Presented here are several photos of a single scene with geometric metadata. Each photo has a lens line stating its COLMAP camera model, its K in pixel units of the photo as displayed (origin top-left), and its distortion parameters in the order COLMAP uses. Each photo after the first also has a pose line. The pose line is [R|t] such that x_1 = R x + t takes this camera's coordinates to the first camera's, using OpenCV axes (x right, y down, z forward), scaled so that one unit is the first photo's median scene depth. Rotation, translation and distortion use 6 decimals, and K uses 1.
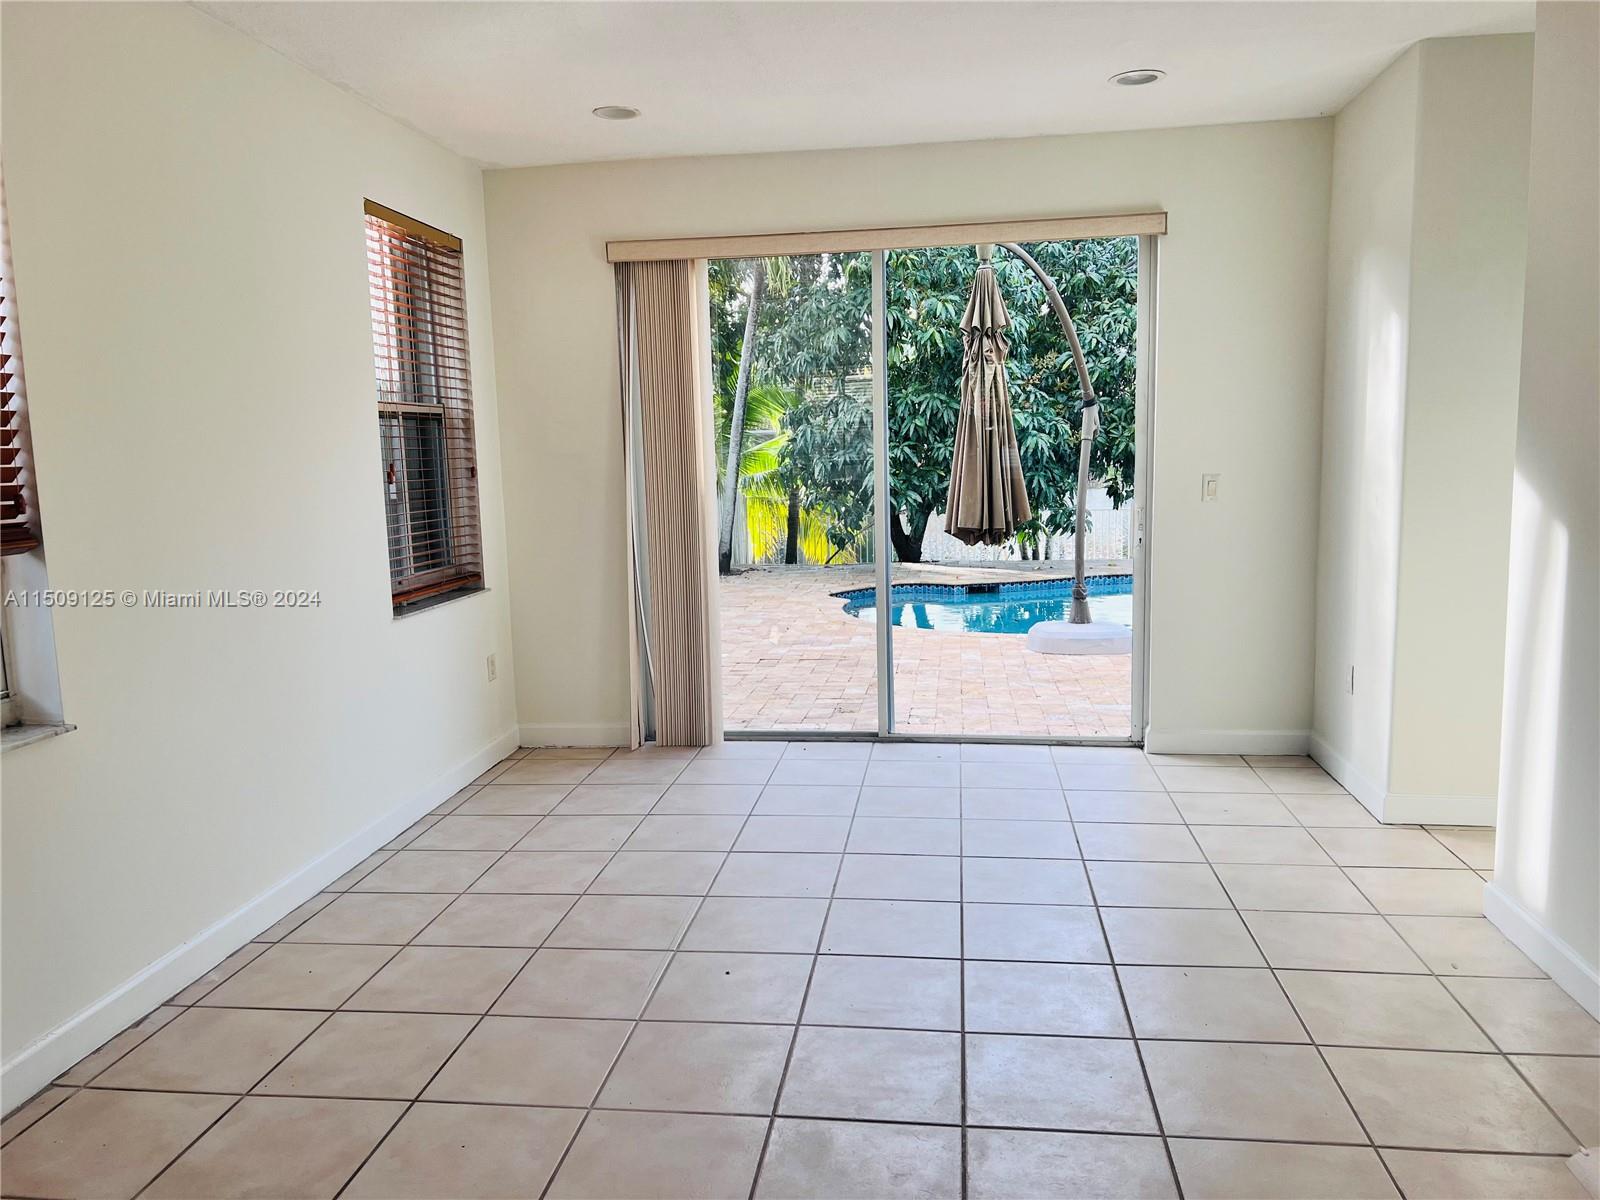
lens RADIAL K [[1206.4, 0, 791.4], [0, 1206.4, 605.1], [0, 0, 1]] dist [0.111766, -0.181420]
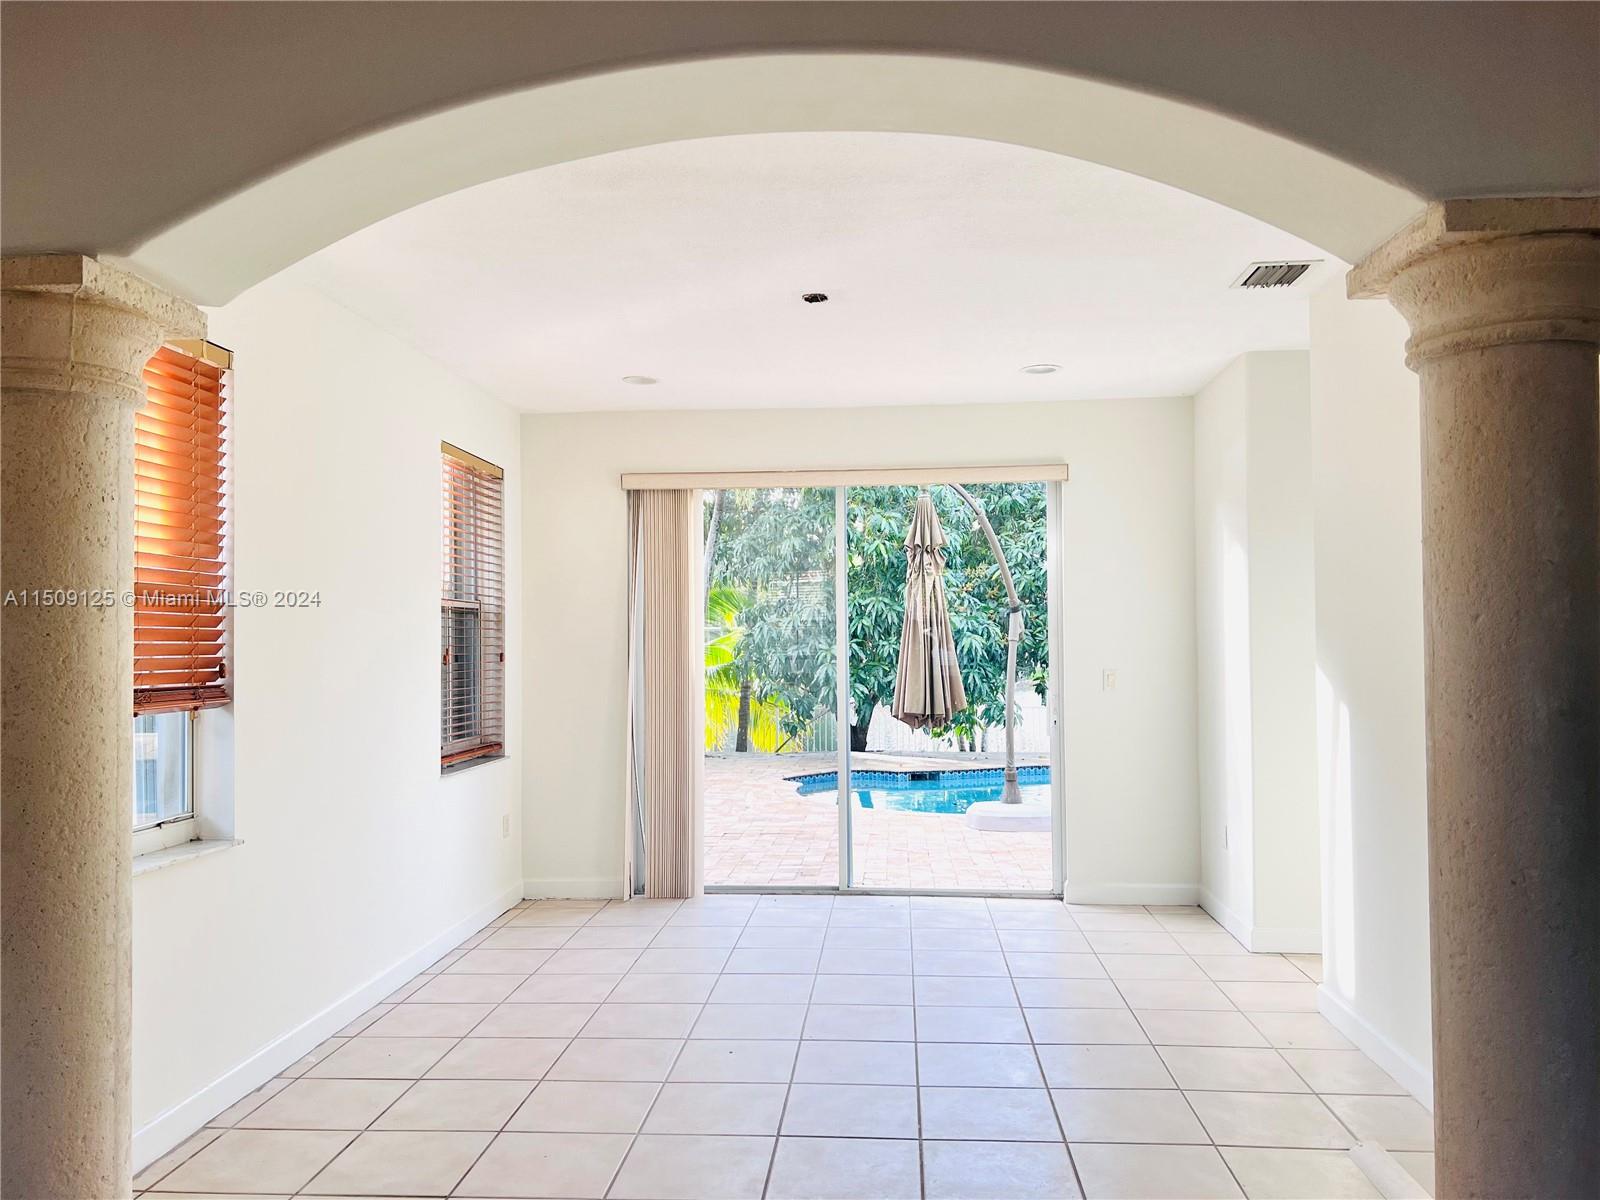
lens RADIAL K [[1206.4, 0, 791.4], [0, 1206.4, 605.1], [0, 0, 1]] dist [0.111766, -0.181420]
pose [[0.998623, 0.019809, 0.048568, -0.027235], [-0.011674, 0.986657, -0.162396, 0.022546], [-0.051136, 0.161605, 0.985530, -0.144944]]
